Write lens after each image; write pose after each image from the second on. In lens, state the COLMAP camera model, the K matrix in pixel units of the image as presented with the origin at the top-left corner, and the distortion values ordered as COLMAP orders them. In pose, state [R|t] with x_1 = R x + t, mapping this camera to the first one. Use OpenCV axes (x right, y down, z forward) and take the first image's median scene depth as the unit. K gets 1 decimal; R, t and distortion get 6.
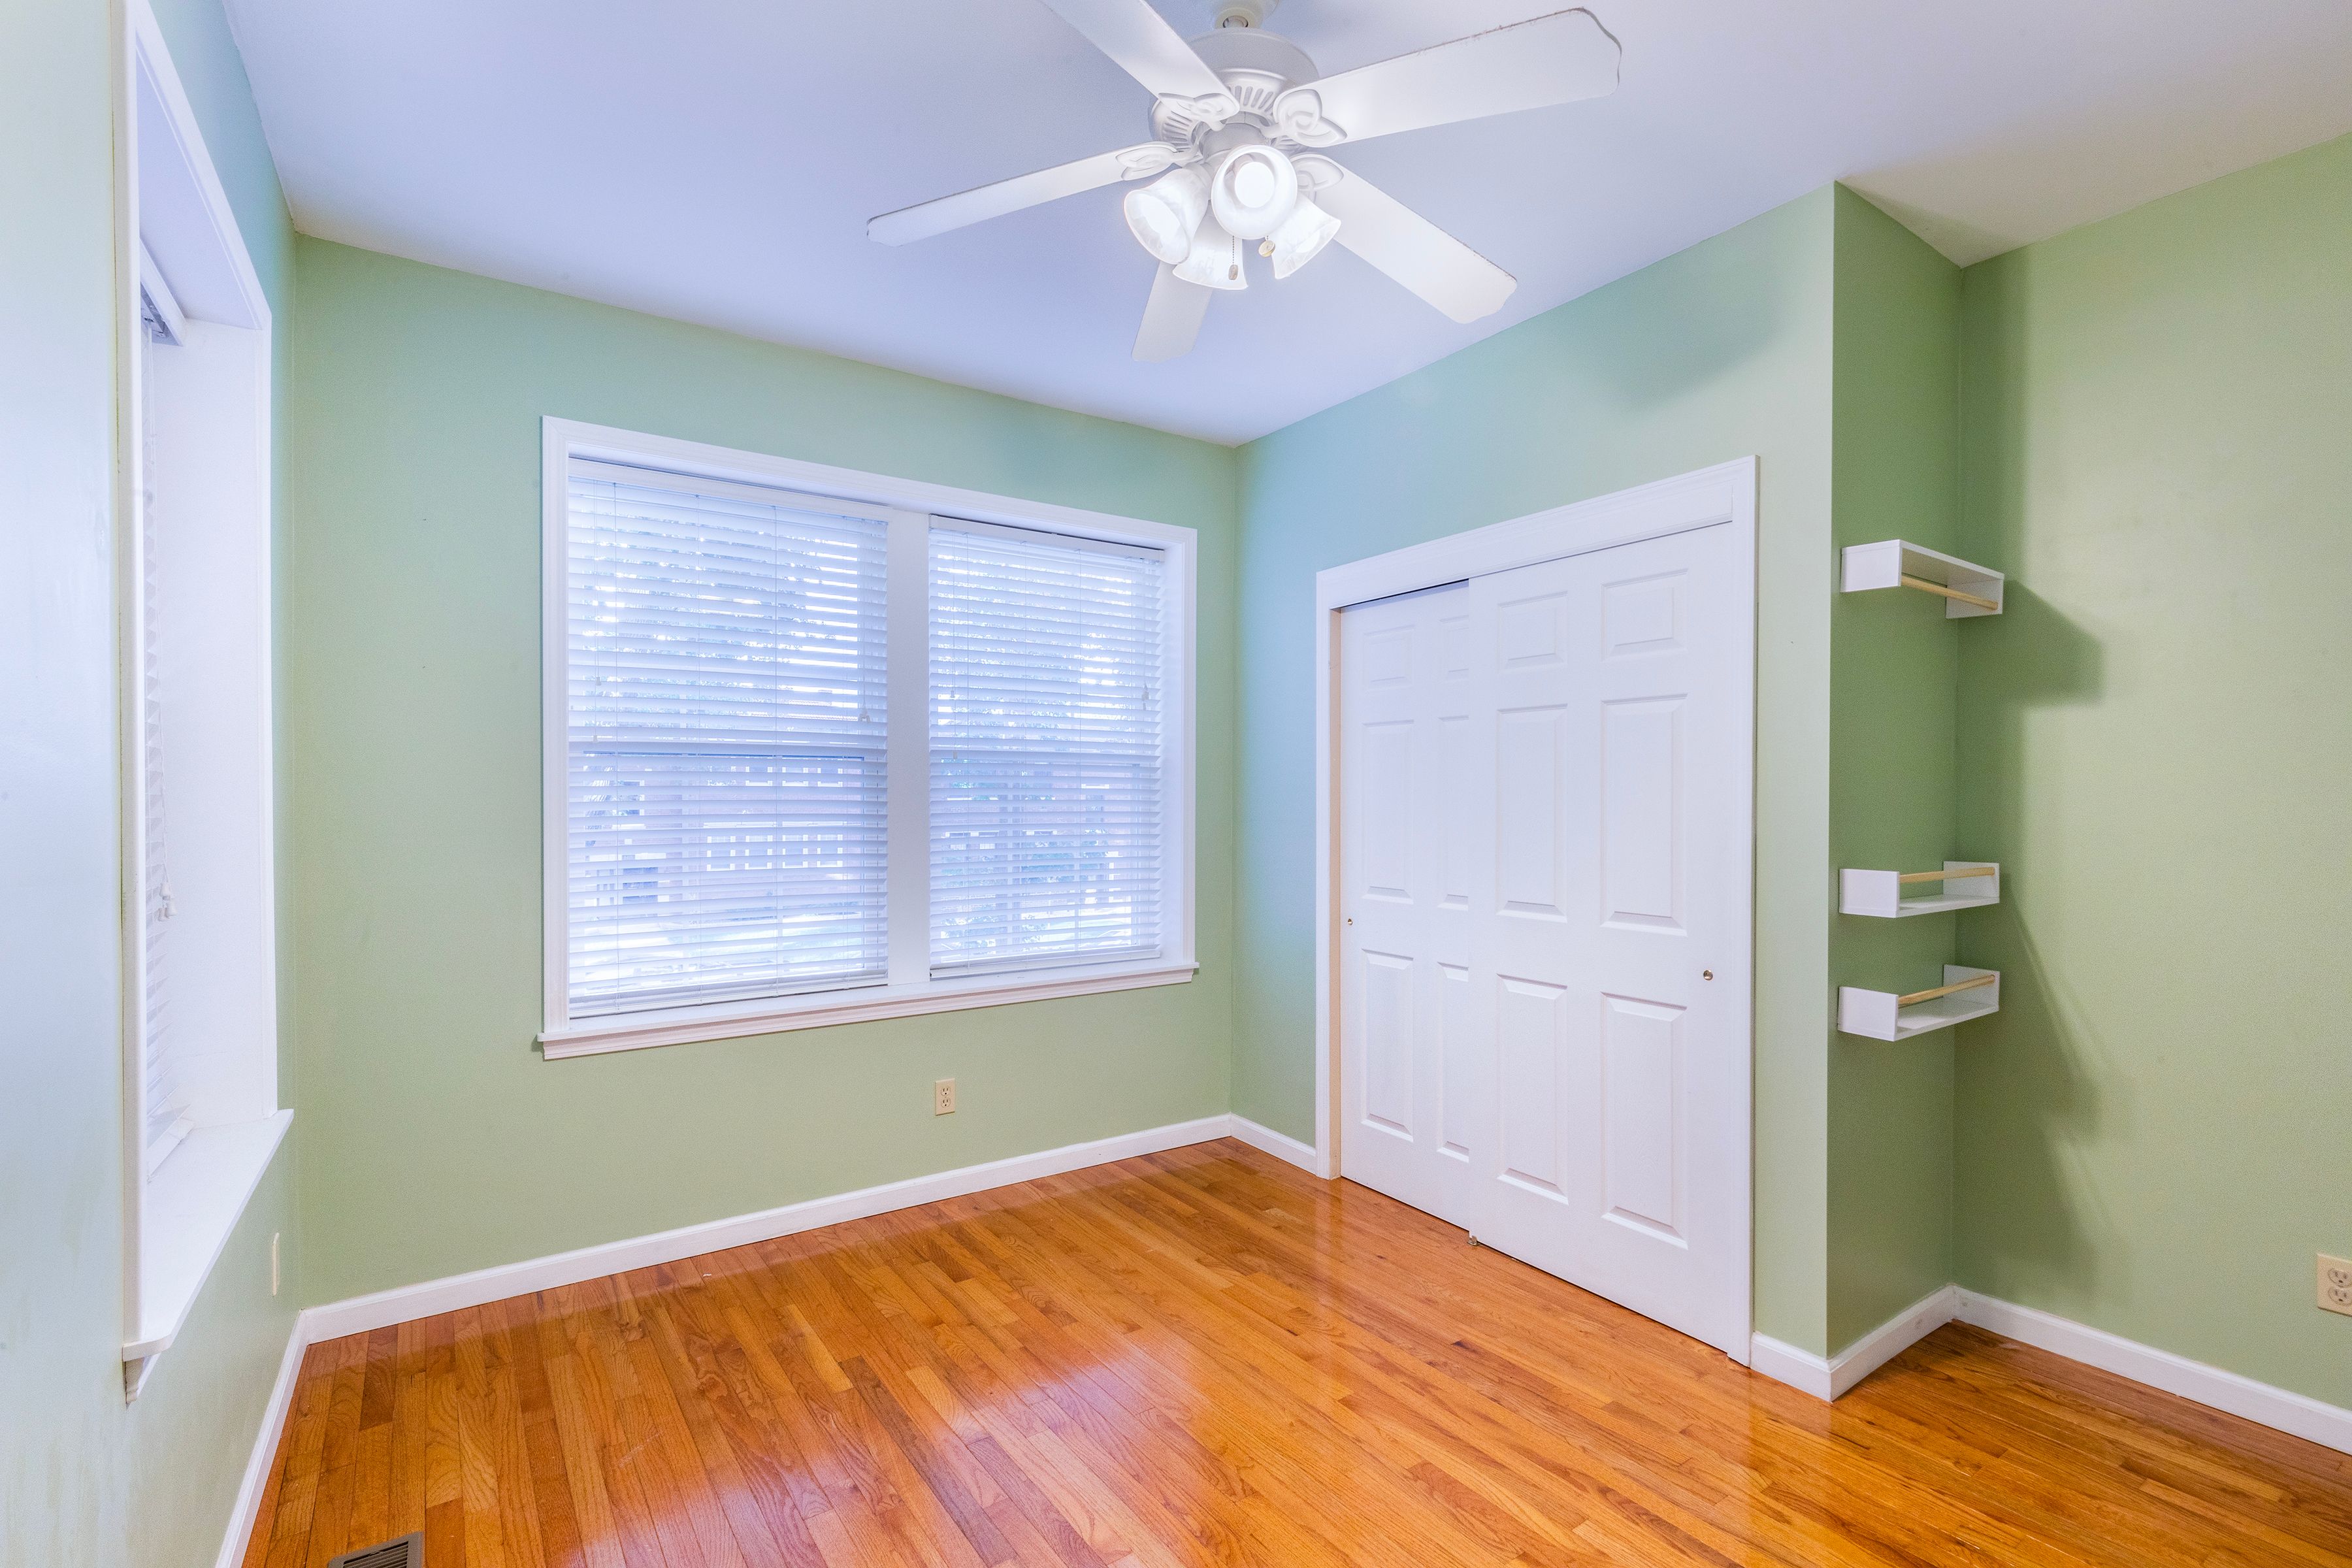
lens RADIAL K [[1060.7, 0, 1181.8], [0, 1060.7, 794.4], [0, 0, 1]] dist [0.002294, 0.000377]
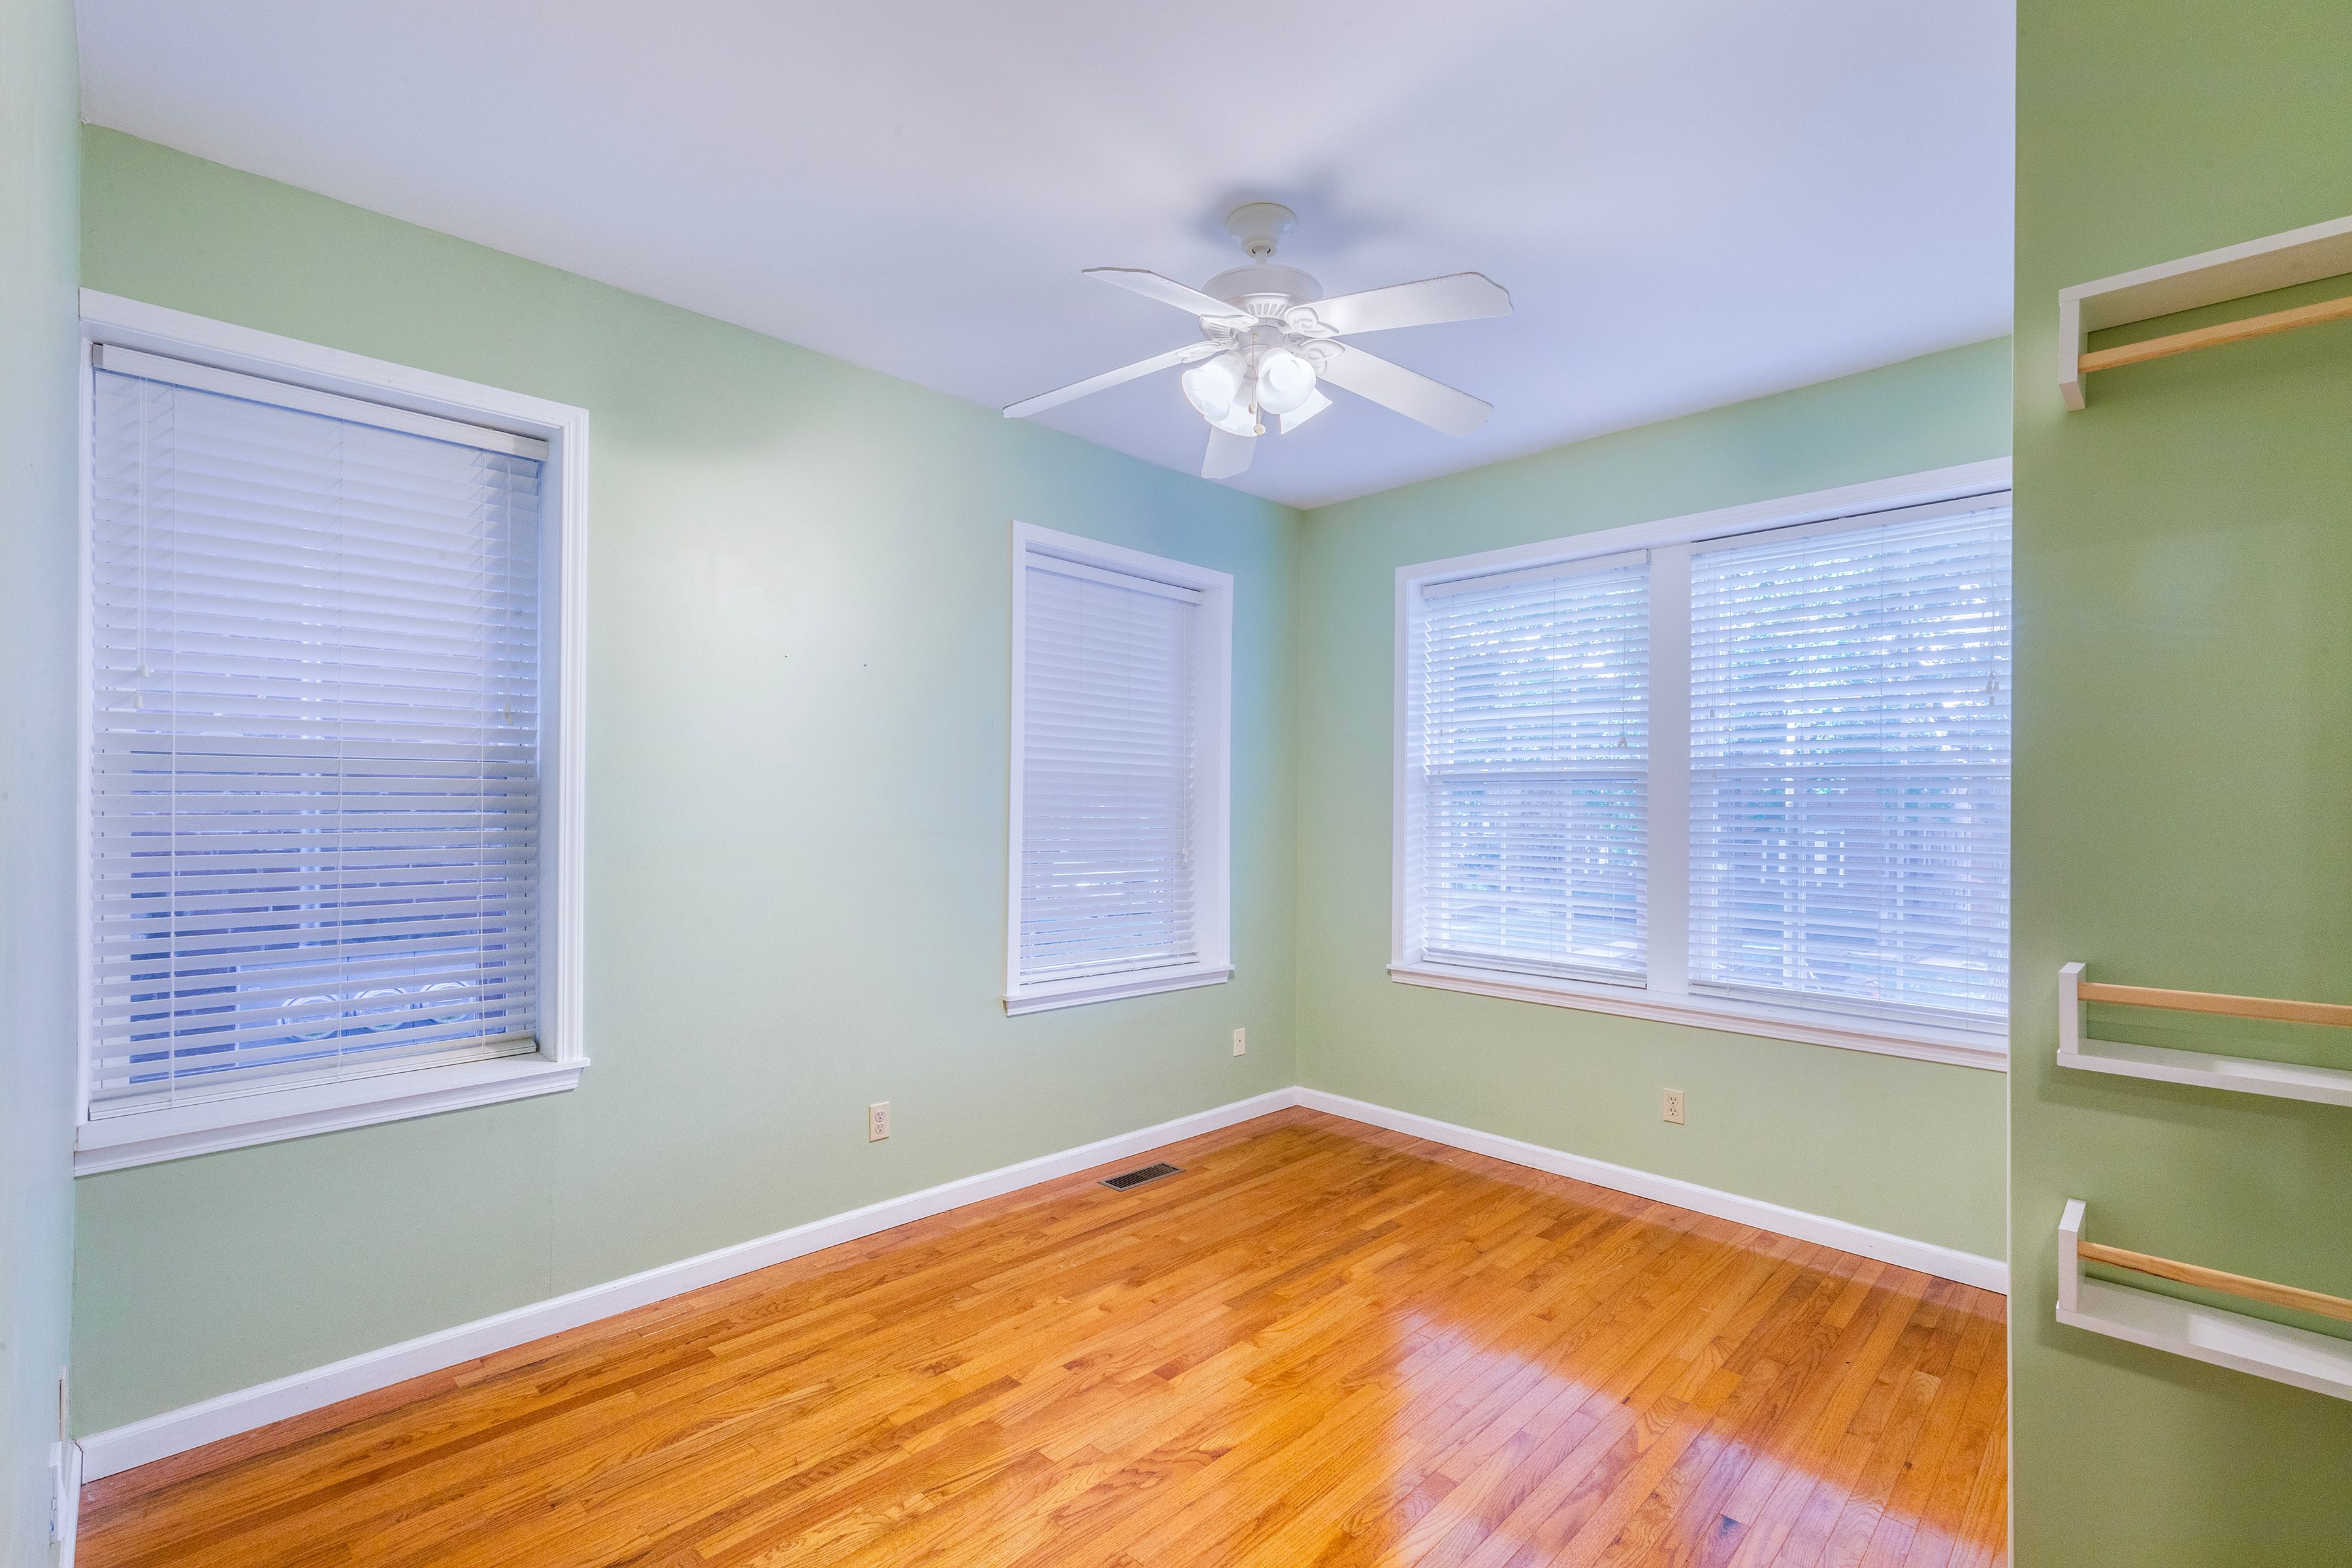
lens RADIAL K [[1060.7, 0, 1182.3], [0, 1060.7, 790.6], [0, 0, 1]] dist [0.002294, 0.000377]
pose [[0.177360, -0.016583, -0.984006, 0.834962], [-0.009574, 0.999782, -0.018575, 0.002014], [0.984099, 0.012716, 0.177163, 0.400943]]
